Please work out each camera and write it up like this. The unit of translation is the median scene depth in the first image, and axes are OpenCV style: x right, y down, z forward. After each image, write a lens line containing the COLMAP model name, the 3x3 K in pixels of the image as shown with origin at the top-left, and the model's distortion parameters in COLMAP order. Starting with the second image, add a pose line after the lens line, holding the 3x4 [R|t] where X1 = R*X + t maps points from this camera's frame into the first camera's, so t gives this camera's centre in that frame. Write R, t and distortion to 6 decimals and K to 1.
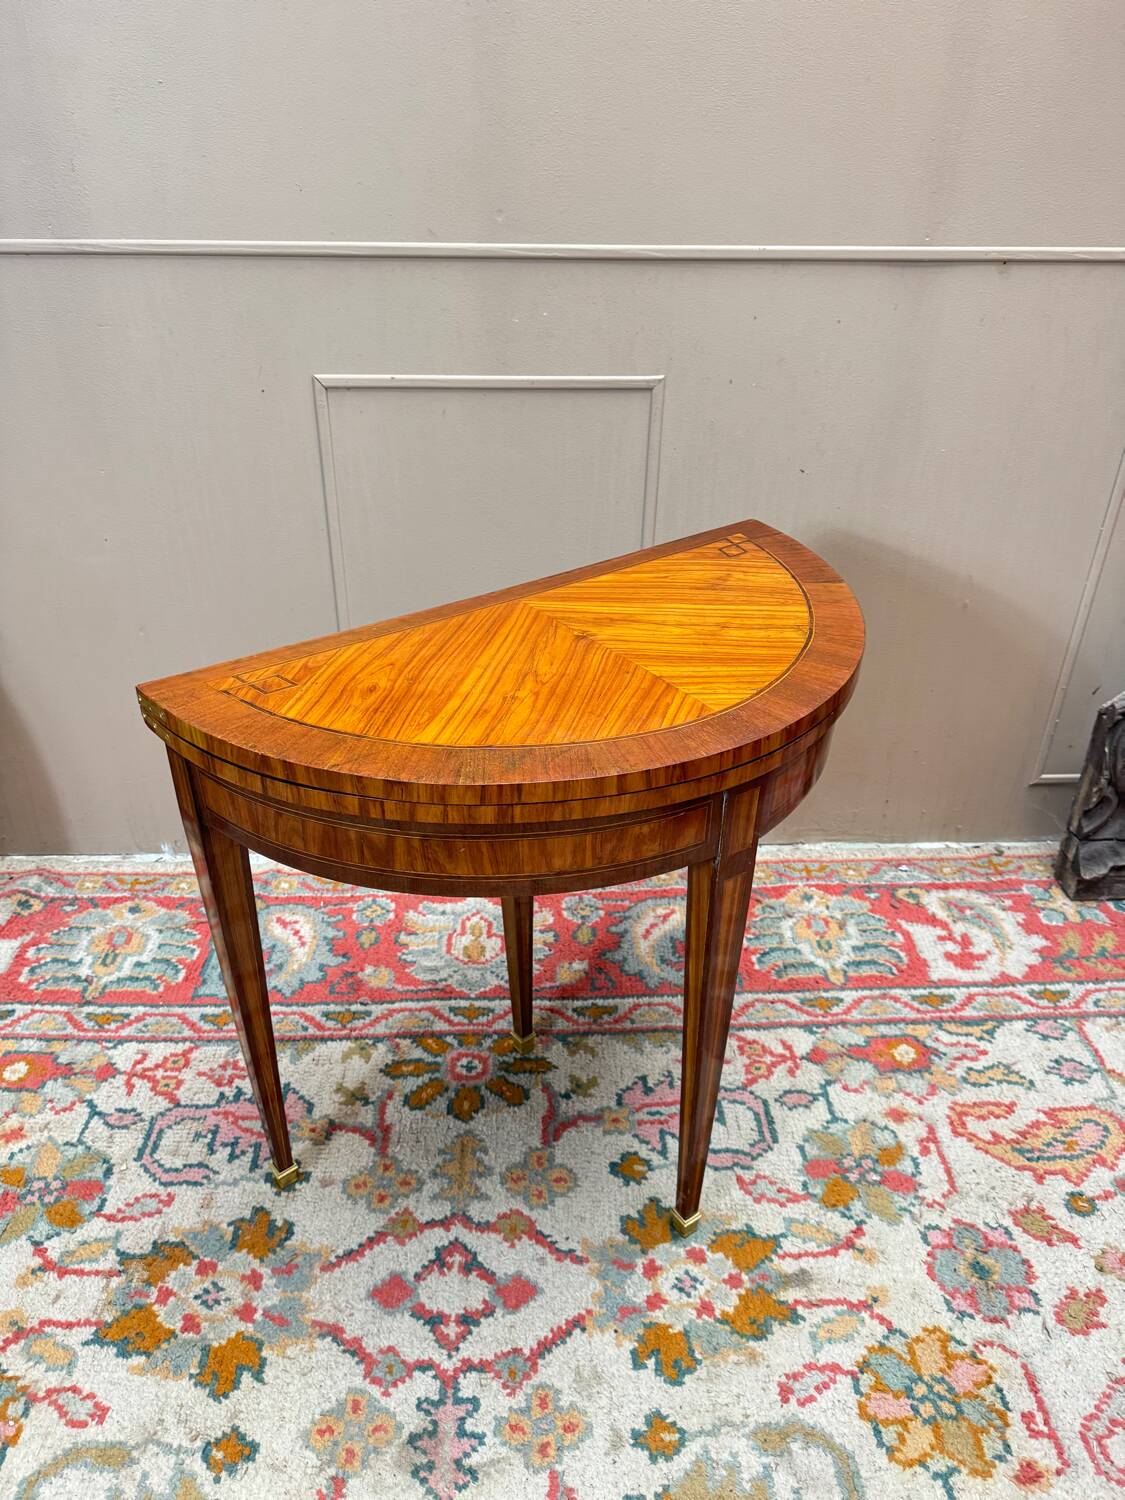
lens RADIAL K [[1078.1, 0, 558.1], [0, 1078.1, 752.9], [0, 0, 1]] dist [0.008885, -0.015614]
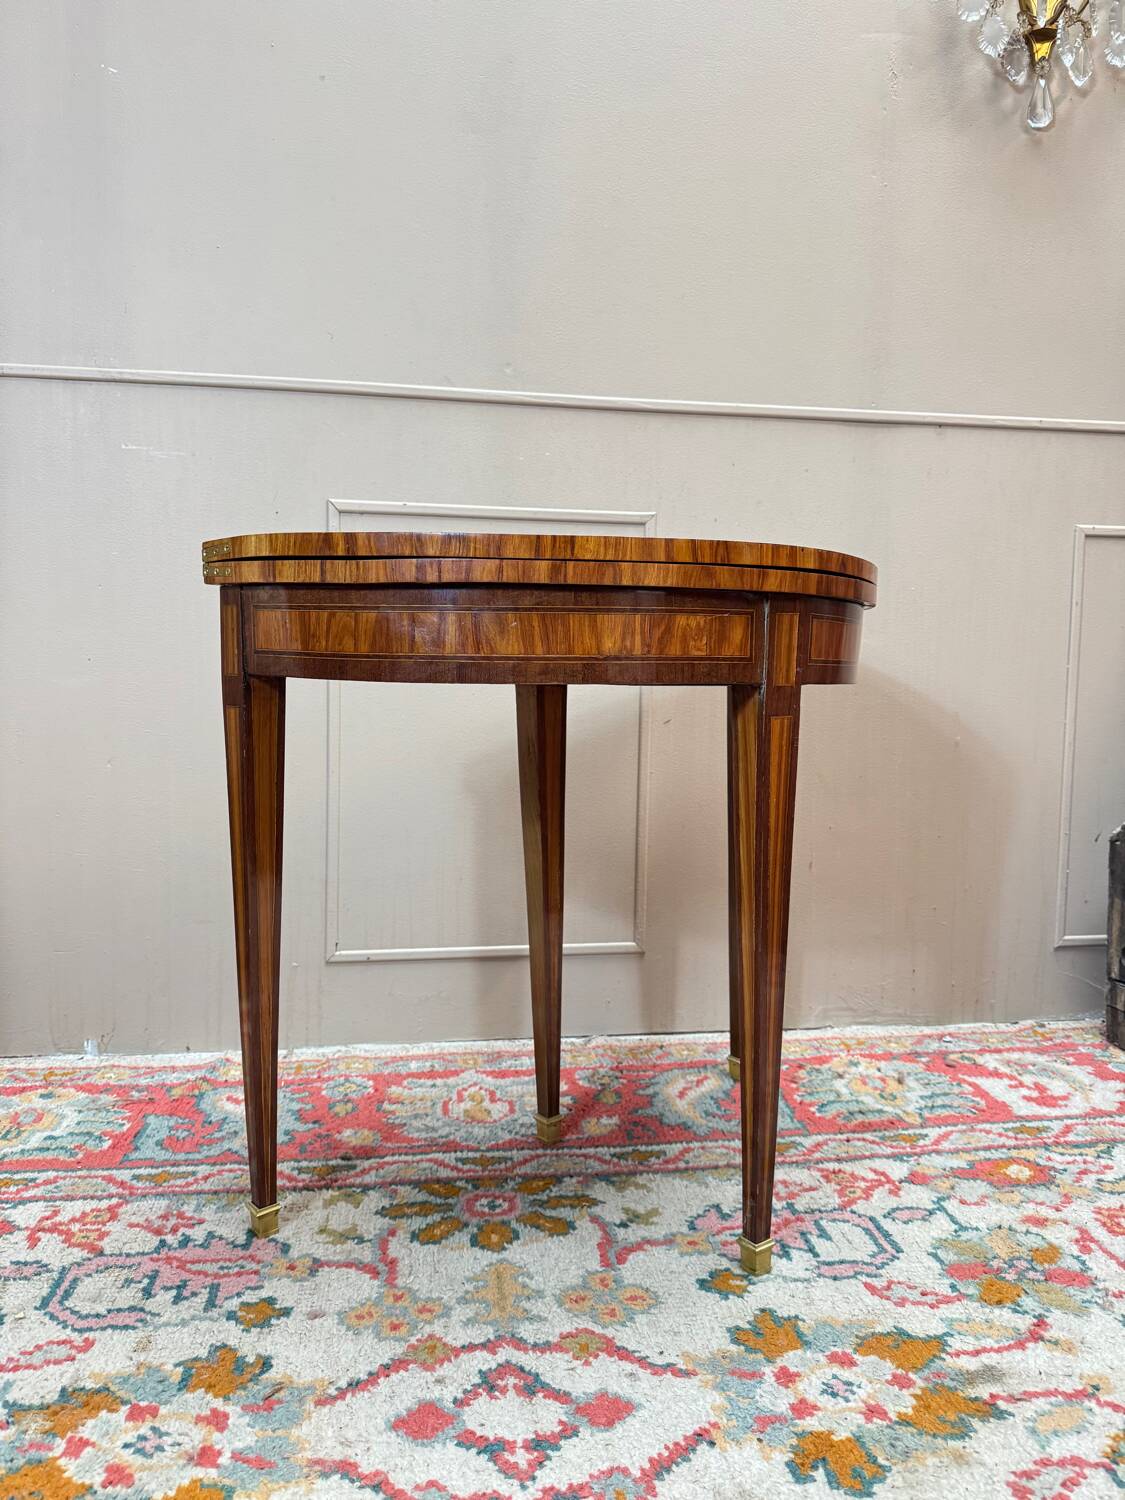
lens RADIAL K [[1080.4, 0, 562.9], [0, 1080.4, 753.6], [0, 0, 1]] dist [0.000818, -0.004687]
pose [[0.994431, -0.005086, 0.105270, -0.118555], [0.052077, 0.892090, -0.448847, 0.376385], [-0.091627, 0.451829, 0.887387, 0.172094]]
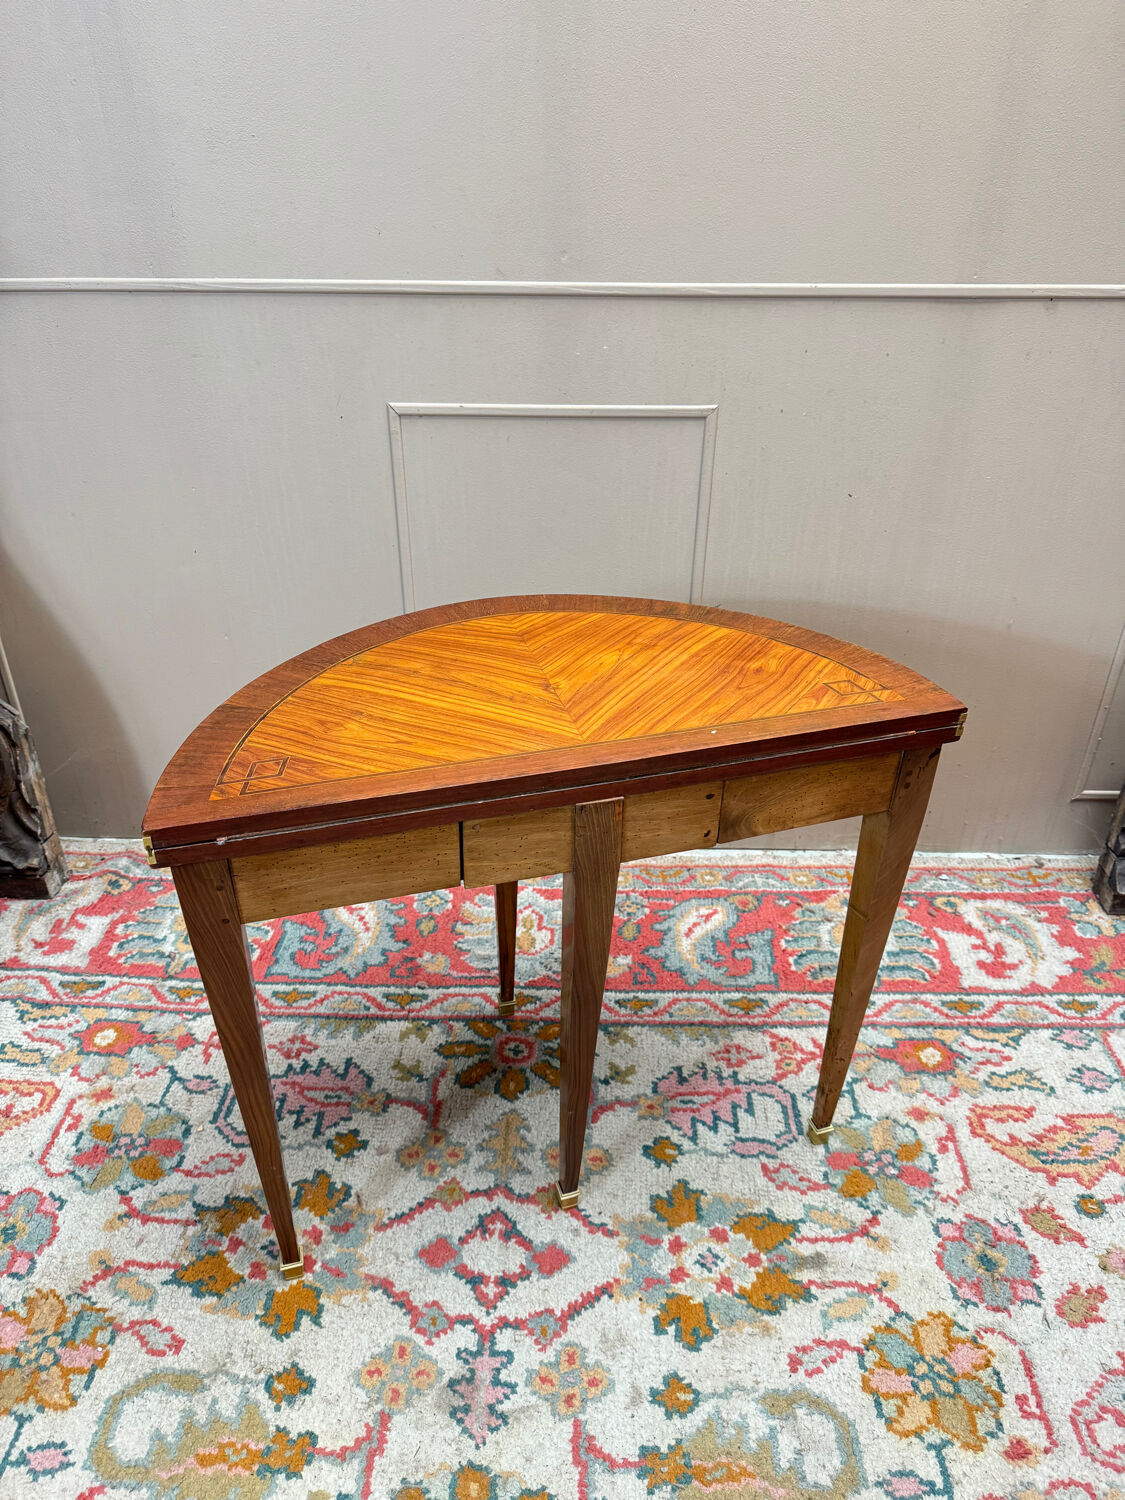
lens RADIAL K [[1082.1, 0, 564.2], [0, 1082.1, 752.9], [0, 0, 1]] dist [0.010736, -0.019155]
pose [[0.997870, 0.026627, -0.059561, 0.022811], [-0.025753, 0.999550, 0.015390, -0.024858], [0.059944, -0.013824, 0.998106, -0.073602]]
